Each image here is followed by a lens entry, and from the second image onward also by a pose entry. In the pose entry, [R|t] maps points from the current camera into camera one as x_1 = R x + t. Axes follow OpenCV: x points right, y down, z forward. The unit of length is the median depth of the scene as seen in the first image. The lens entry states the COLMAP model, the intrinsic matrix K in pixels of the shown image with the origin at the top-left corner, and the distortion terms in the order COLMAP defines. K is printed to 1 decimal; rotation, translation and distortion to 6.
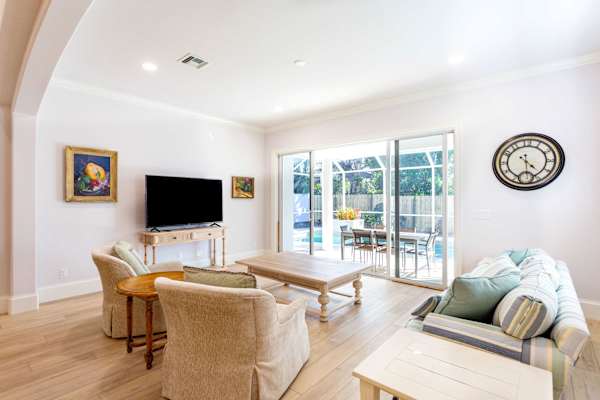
lens RADIAL K [[286.1, 0, 292.0], [0, 286.1, 199.7], [0, 0, 1]] dist [-0.001101, 0.000138]
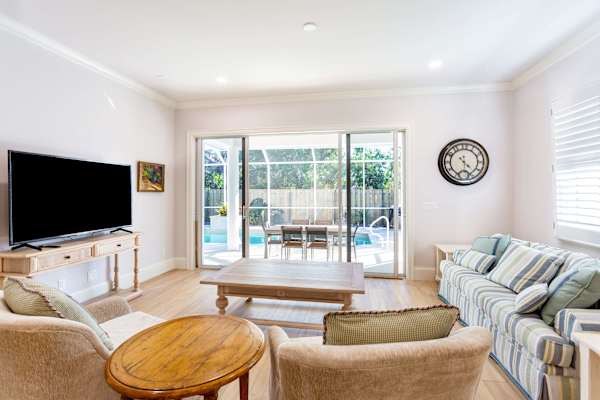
lens RADIAL K [[286.1, 0, 292.0], [0, 286.1, 199.7], [0, 0, 1]] dist [-0.001101, 0.000138]
pose [[0.861162, -0.013322, 0.508155, -0.264456], [0.001649, 0.999724, 0.023415, -0.002158], [-0.508327, -0.019326, 0.860947, 0.204950]]
